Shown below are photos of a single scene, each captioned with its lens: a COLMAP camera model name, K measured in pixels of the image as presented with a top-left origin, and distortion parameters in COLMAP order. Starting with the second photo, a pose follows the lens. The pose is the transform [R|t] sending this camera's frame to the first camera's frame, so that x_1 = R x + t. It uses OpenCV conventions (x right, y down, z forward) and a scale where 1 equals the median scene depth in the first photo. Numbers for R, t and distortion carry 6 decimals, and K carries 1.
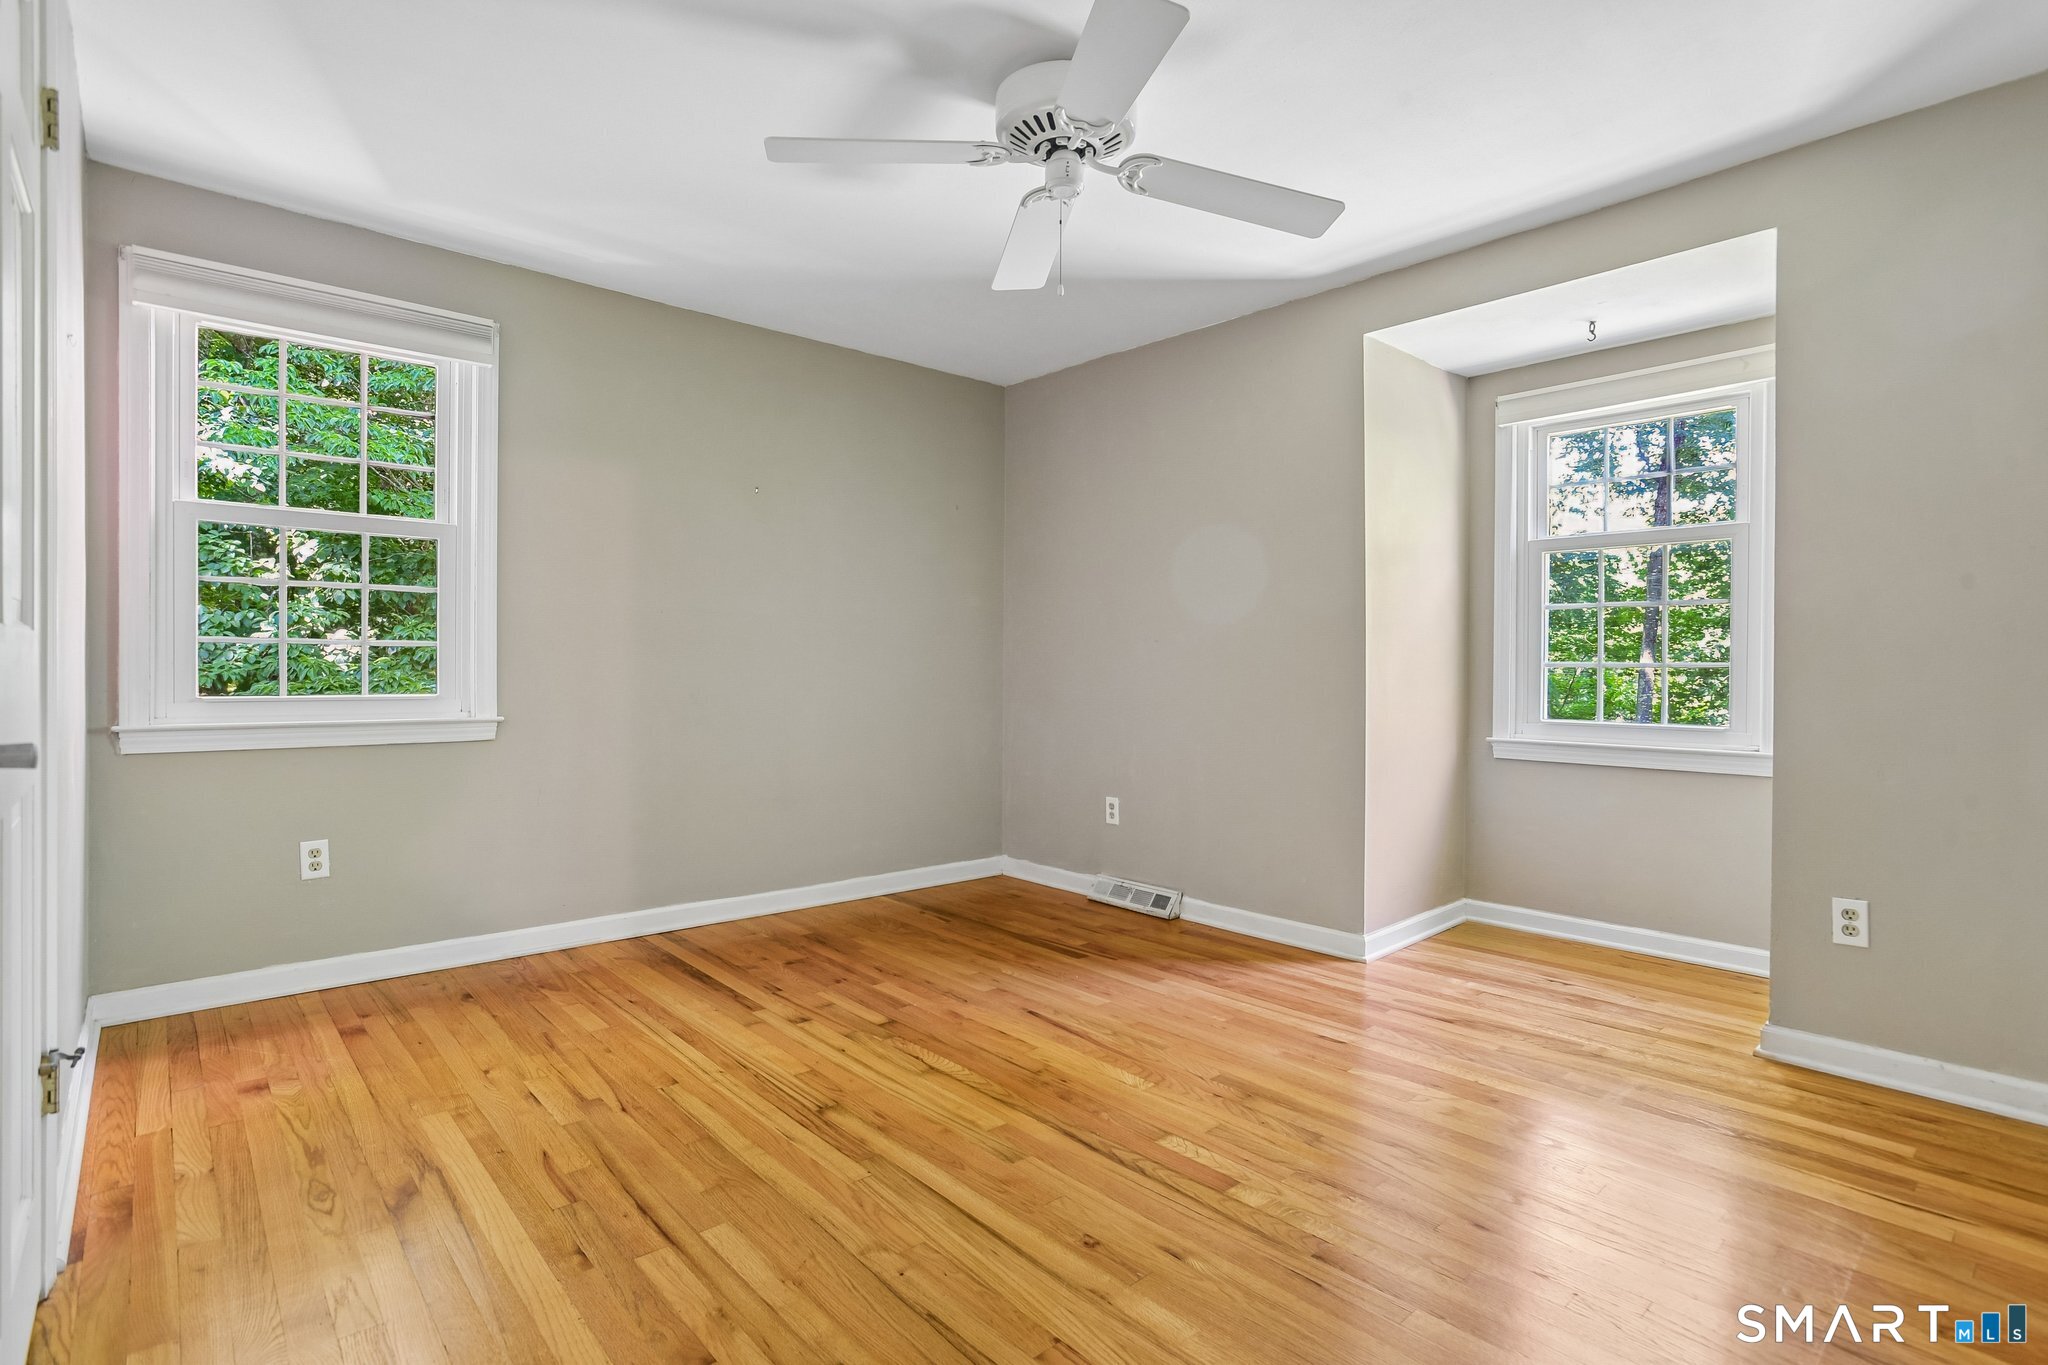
lens RADIAL K [[990.1, 0, 1025.3], [0, 990.1, 677.4], [0, 0, 1]] dist [-0.039313, 0.020851]
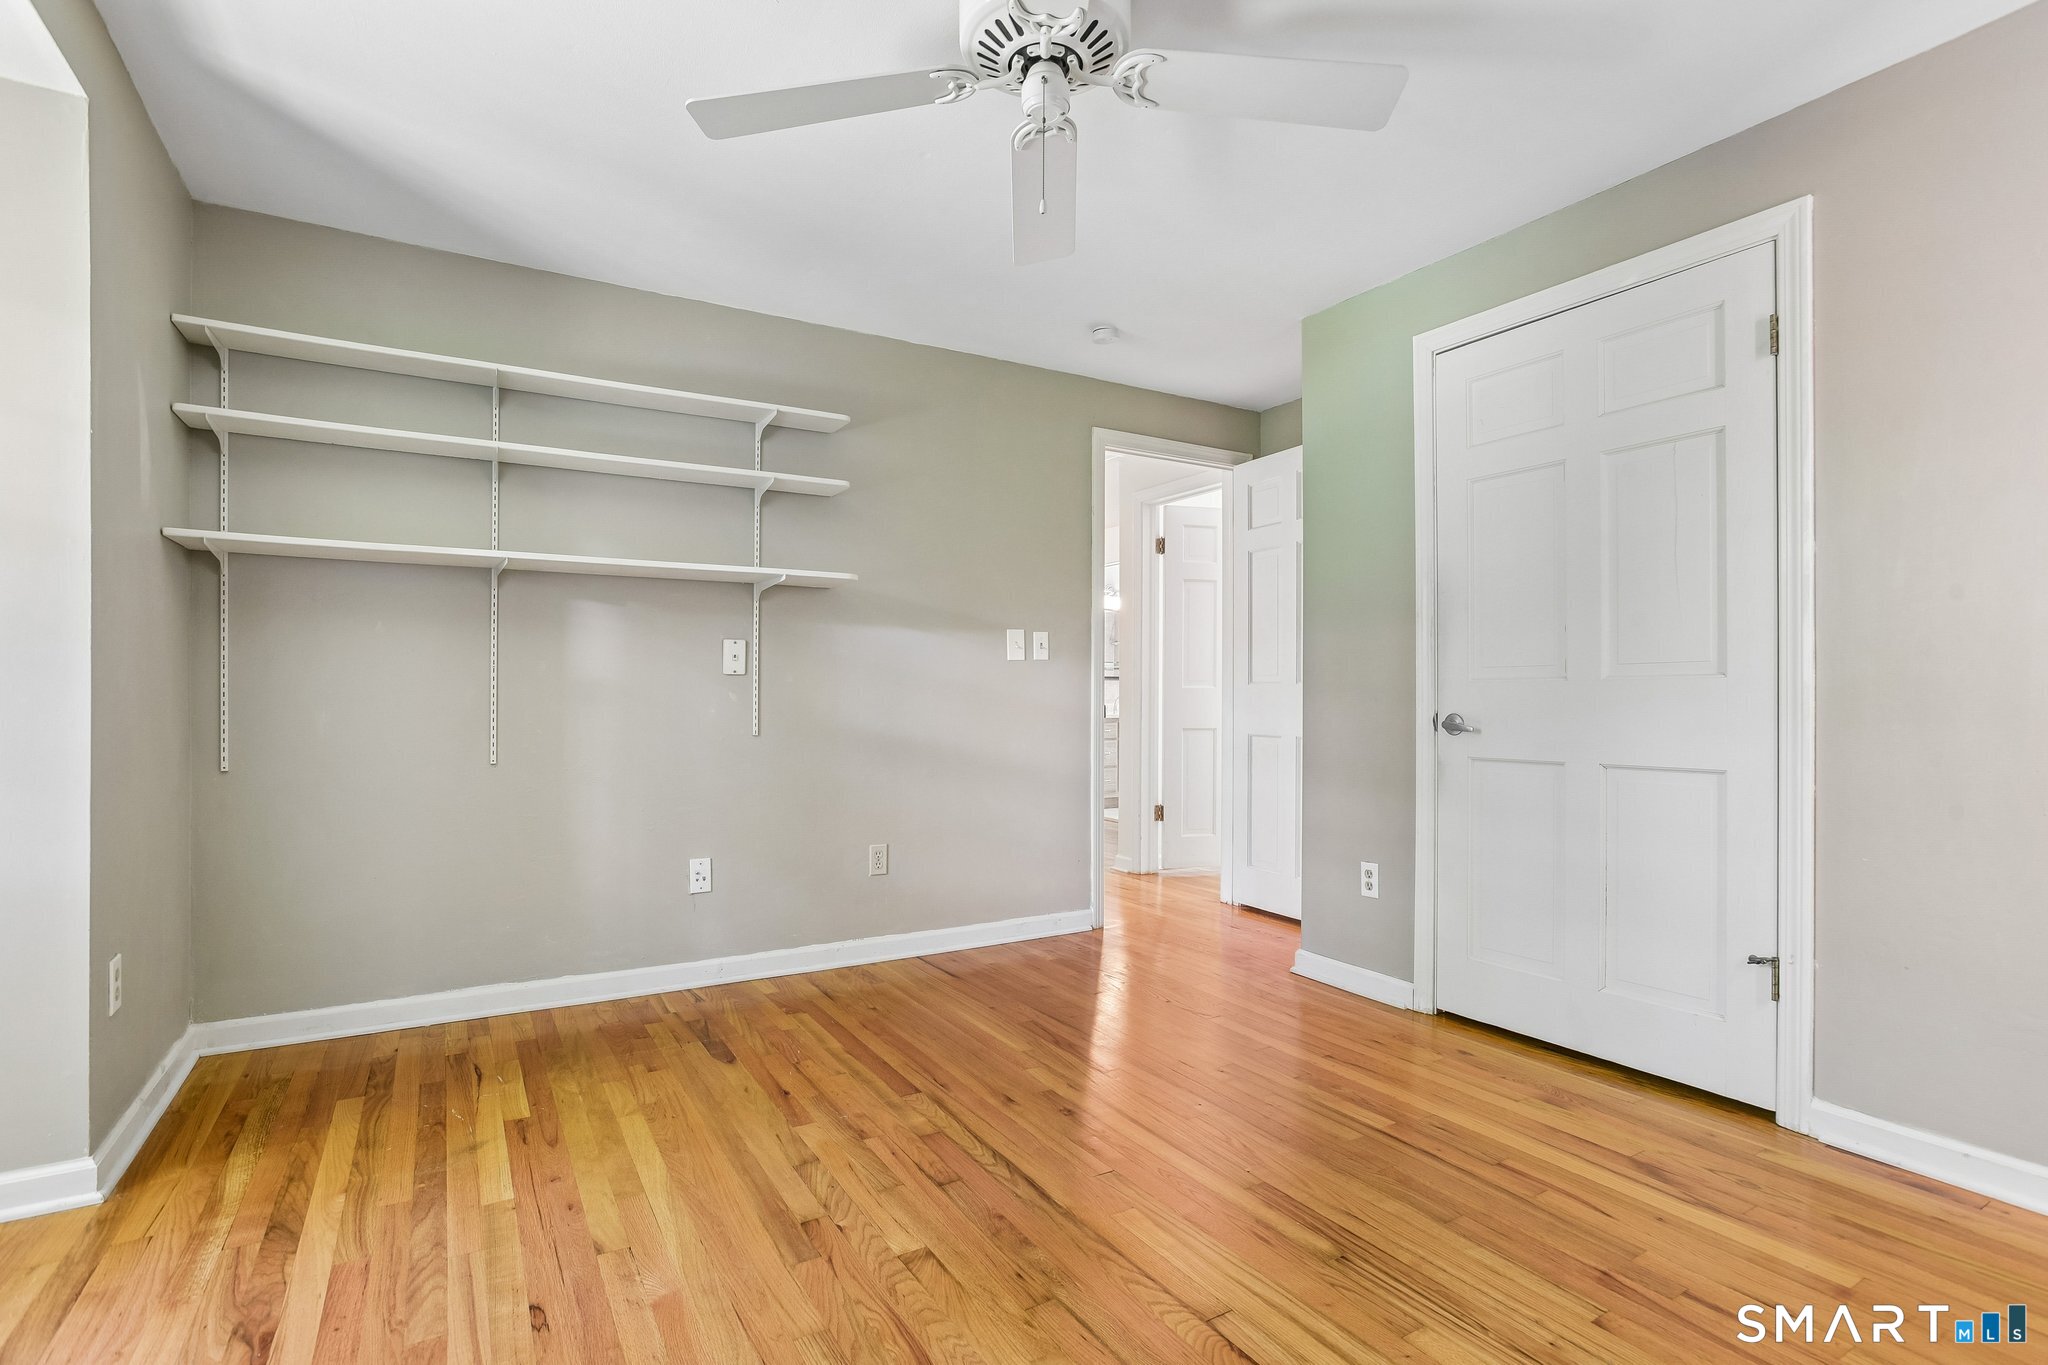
lens RADIAL K [[990.1, 0, 1026.3], [0, 990.1, 692.1], [0, 0, 1]] dist [-0.039313, 0.020851]
pose [[-0.982147, -0.006814, 0.187991, -0.114015], [-0.006437, 0.999976, 0.002619, -0.015928], [-0.188005, 0.001362, -0.982167, 2.003212]]
